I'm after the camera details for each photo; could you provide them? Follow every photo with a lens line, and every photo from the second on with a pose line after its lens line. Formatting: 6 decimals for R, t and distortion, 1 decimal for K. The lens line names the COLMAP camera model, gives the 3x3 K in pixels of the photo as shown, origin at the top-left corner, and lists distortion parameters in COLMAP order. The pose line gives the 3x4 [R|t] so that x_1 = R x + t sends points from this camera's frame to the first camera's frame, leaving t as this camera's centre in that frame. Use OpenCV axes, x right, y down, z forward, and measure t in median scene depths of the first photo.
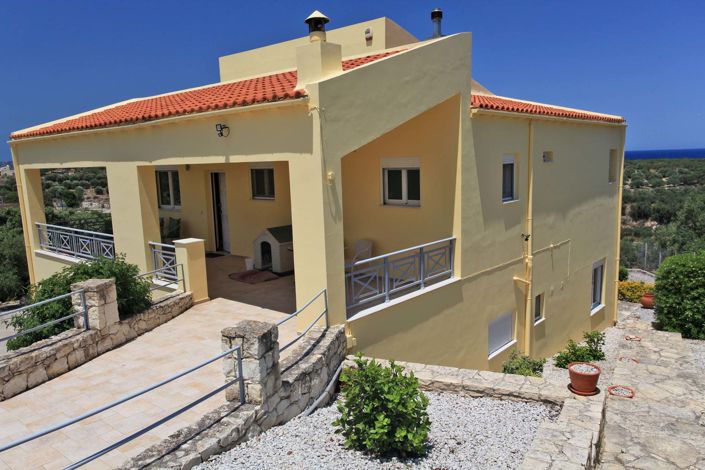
lens RADIAL K [[518.2, 0, 352.1], [0, 518.2, 237.1], [0, 0, 1]] dist [0.012280, 0.006309]
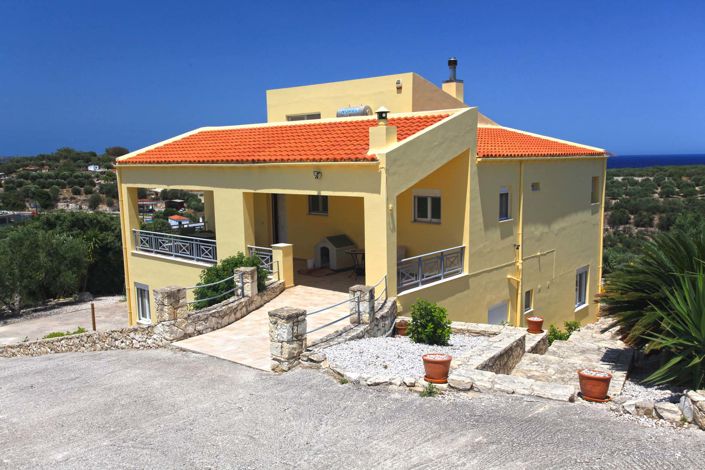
lens RADIAL K [[578.1, 0, 353.2], [0, 578.1, 238.3], [0, 0, 1]] dist [0.028170, 0.027652]
pose [[0.999869, 0.015888, 0.003235, -0.120127], [-0.015843, 0.999783, -0.013561, 0.007125], [-0.003450, 0.013508, 0.999903, -0.622937]]
